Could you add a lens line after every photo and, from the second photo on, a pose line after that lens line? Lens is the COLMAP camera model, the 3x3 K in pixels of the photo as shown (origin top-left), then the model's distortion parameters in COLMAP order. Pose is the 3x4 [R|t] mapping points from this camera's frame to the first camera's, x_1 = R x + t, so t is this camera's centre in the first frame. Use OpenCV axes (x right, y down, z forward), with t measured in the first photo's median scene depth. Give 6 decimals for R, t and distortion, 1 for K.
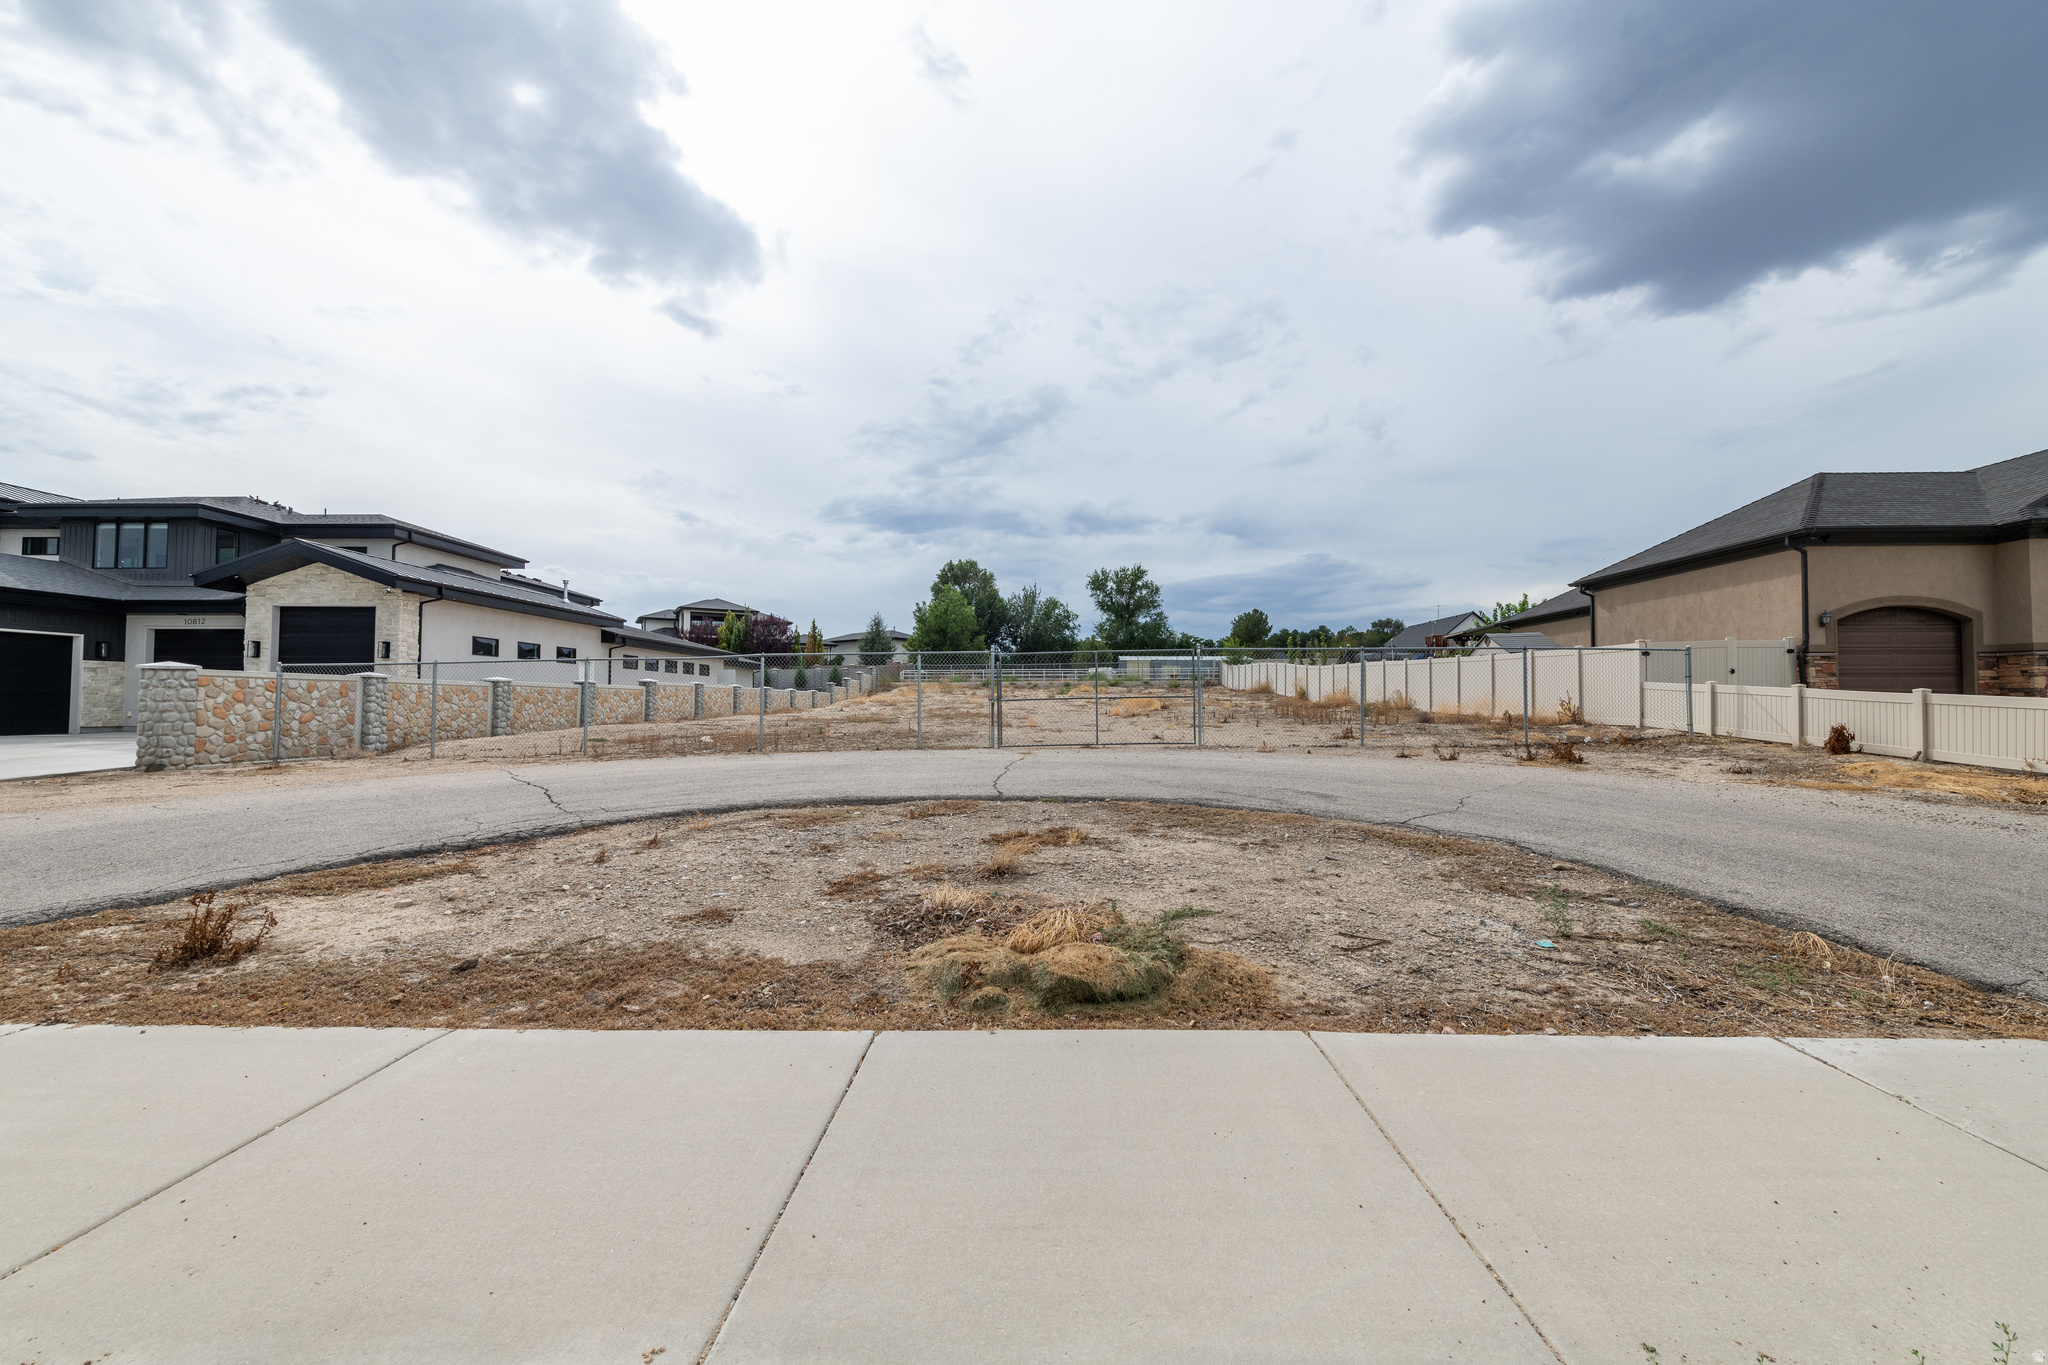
lens RADIAL K [[798.1, 0, 1030.9], [0, 798.1, 684.8], [0, 0, 1]] dist [0.012016, -0.003007]
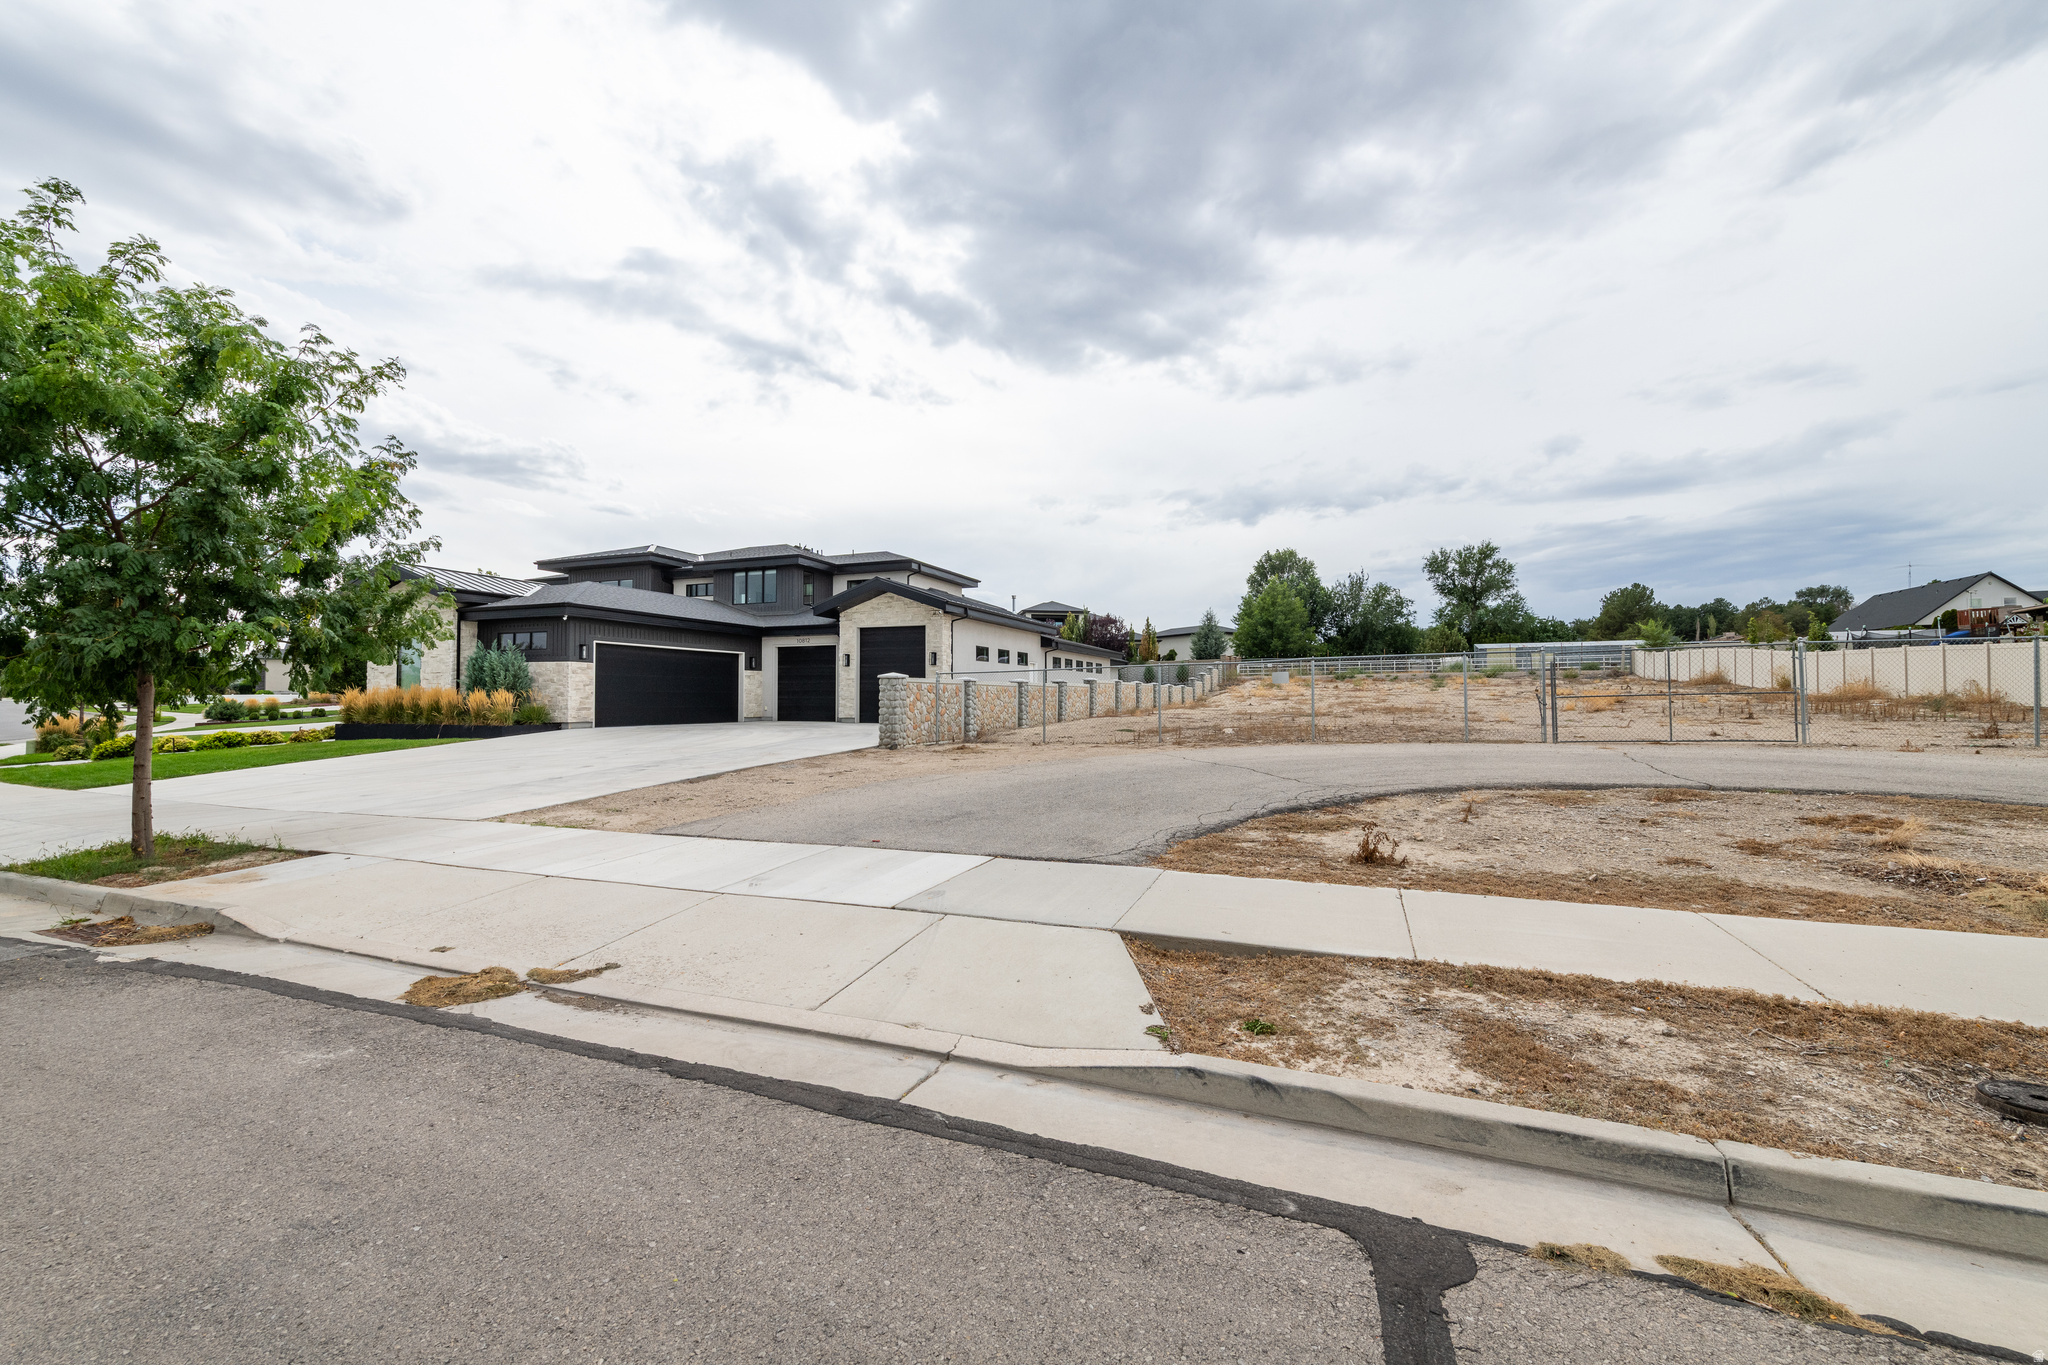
lens RADIAL K [[798.1, 0, 1029.4], [0, 798.1, 688.5], [0, 0, 1]] dist [0.012016, -0.003007]
pose [[0.939318, -0.008304, -0.342947, -0.059442], [0.012950, 0.999853, 0.011260, -0.002144], [0.342803, -0.015018, 0.939287, -0.040564]]
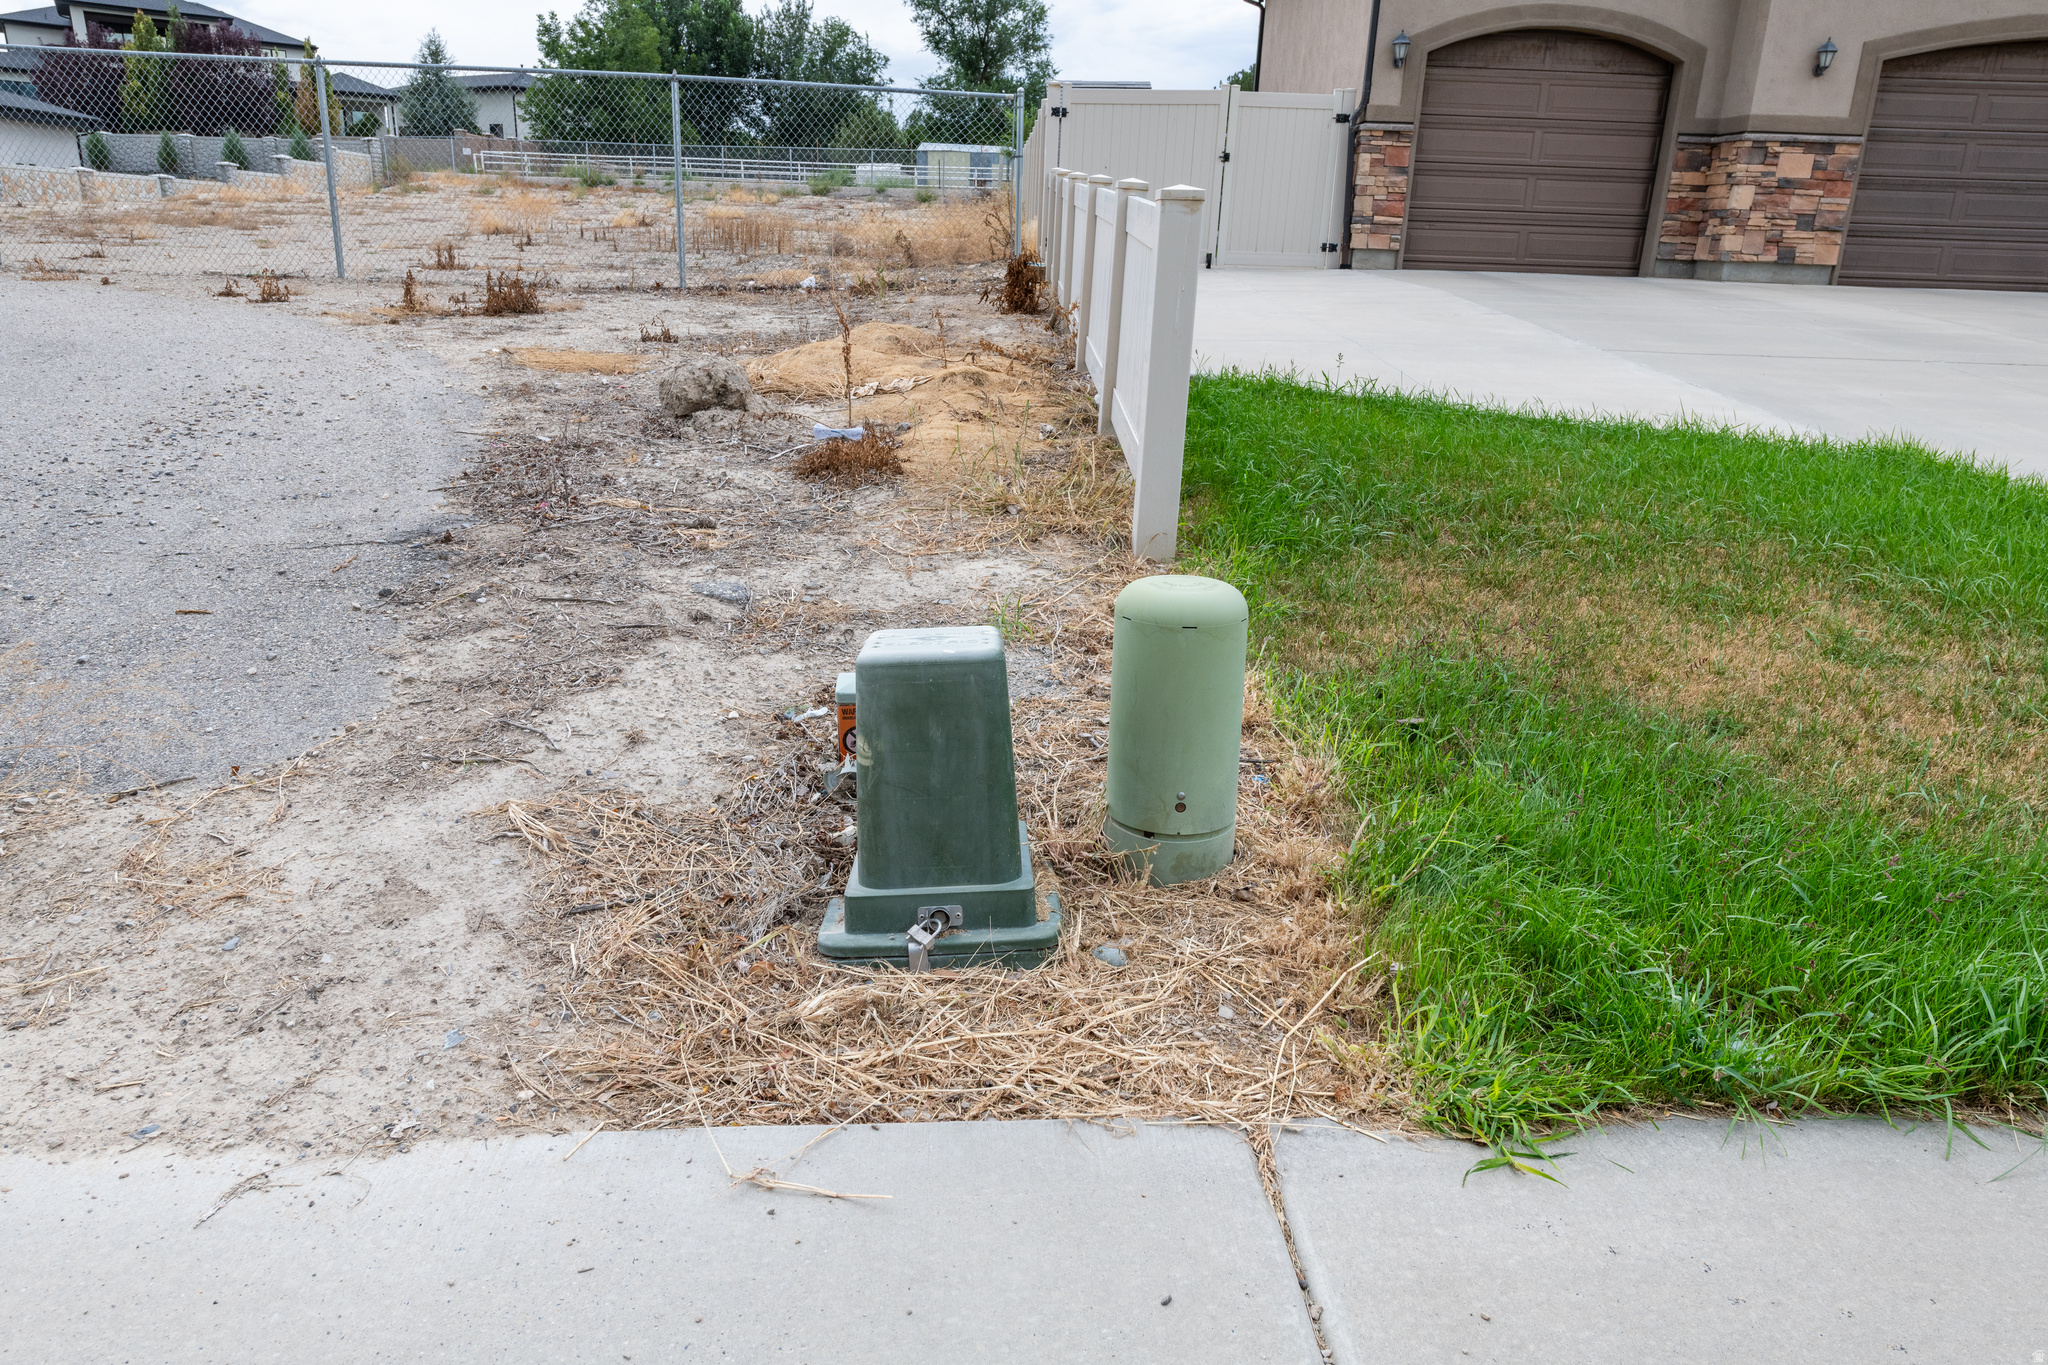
lens RADIAL K [[1355.3, 0, 1015.3], [0, 1355.3, 667.6], [0, 0, 1]] dist [0.024283, -0.016723]
pose [[0.998168, 0.018658, 0.057561, 0.140372], [-0.036185, 0.946496, 0.320681, 0.003428], [-0.048498, -0.322176, 0.945437, 0.019854]]
